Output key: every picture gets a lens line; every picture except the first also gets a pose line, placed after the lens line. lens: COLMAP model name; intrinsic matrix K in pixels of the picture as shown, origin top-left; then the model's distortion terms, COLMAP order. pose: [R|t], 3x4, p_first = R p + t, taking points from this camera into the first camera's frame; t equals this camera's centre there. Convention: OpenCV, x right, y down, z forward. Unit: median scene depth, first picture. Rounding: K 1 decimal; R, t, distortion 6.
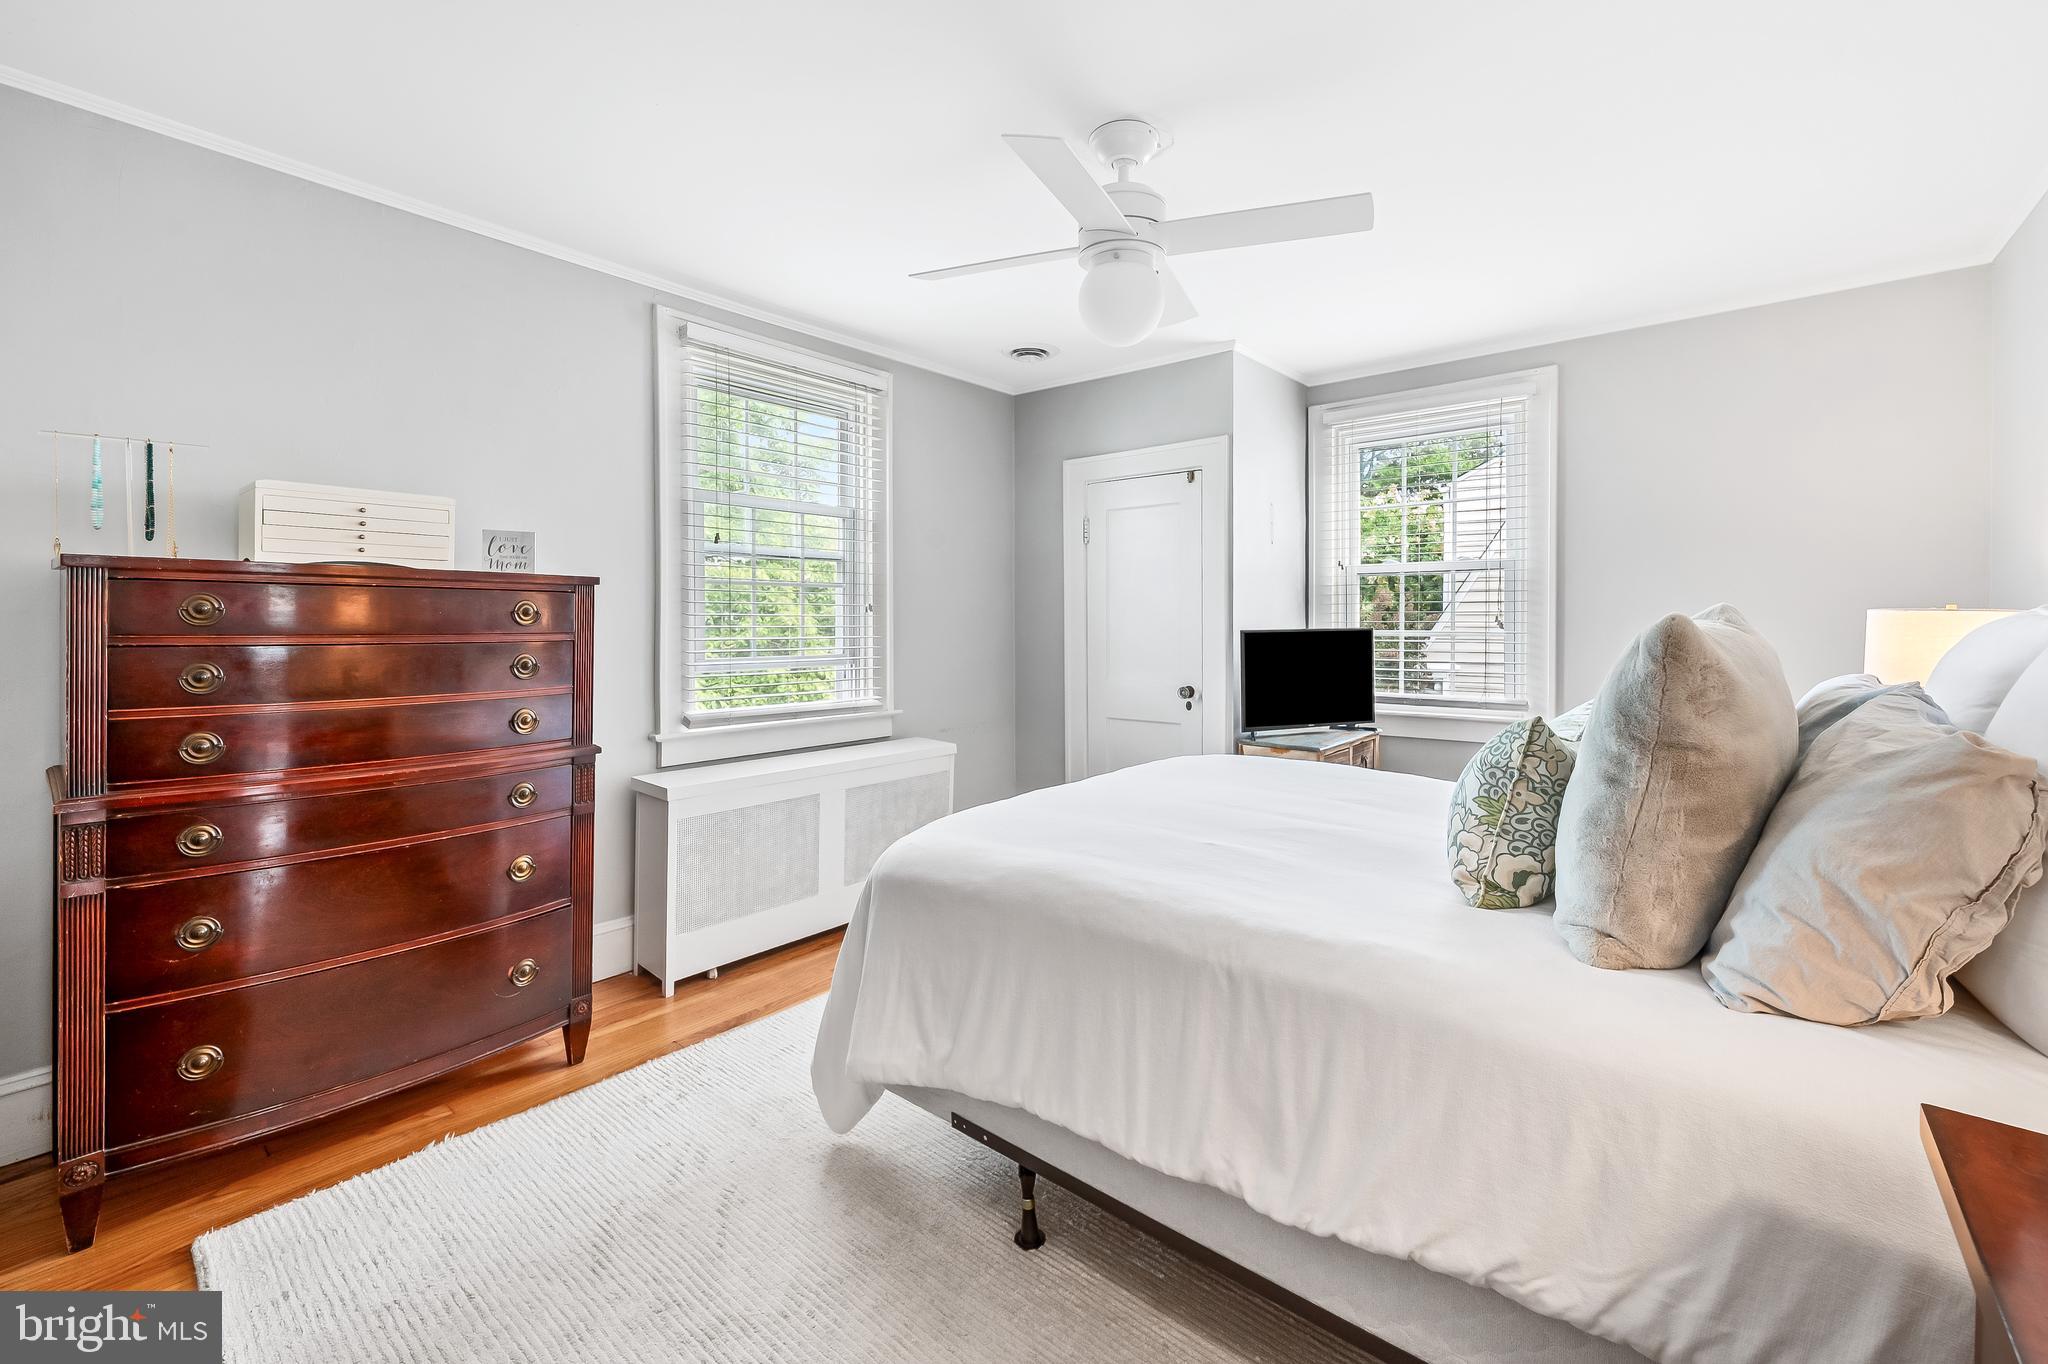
lens RADIAL K [[847.2, 0, 1015.2], [0, 847.2, 627.2], [0, 0, 1]] dist [-0.001722, -0.000498]
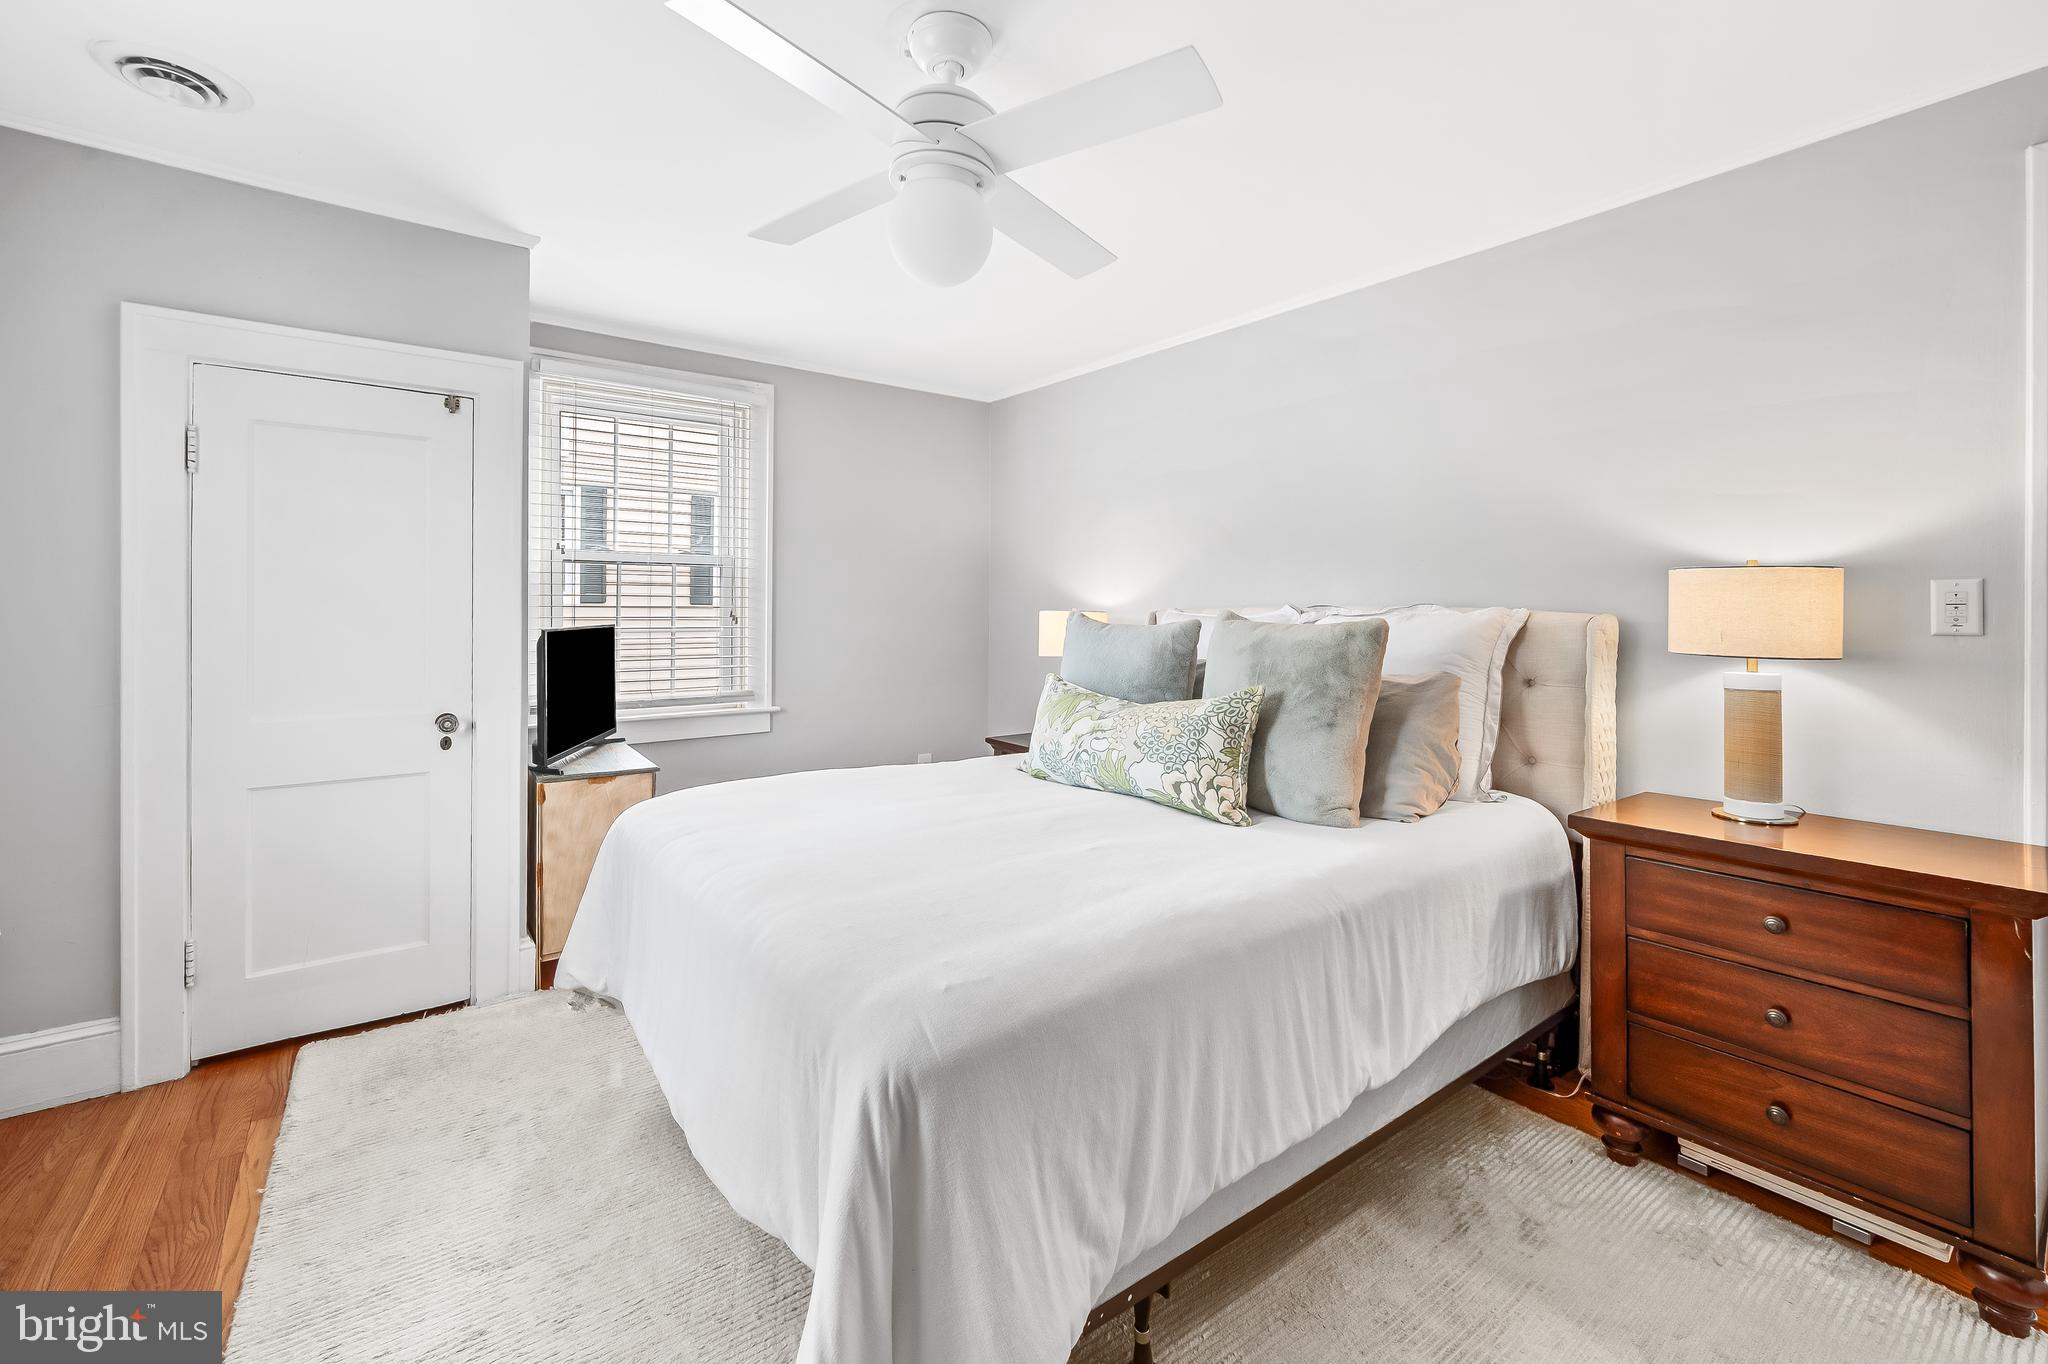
lens RADIAL K [[847.2, 0, 1046.4], [0, 847.2, 618.1], [0, 0, 1]] dist [-0.001722, -0.000498]
pose [[0.233541, -0.004632, 0.972336, -0.345432], [0.003581, 0.999986, 0.003904, -0.007415], [-0.972340, 0.002570, 0.233554, 0.385013]]
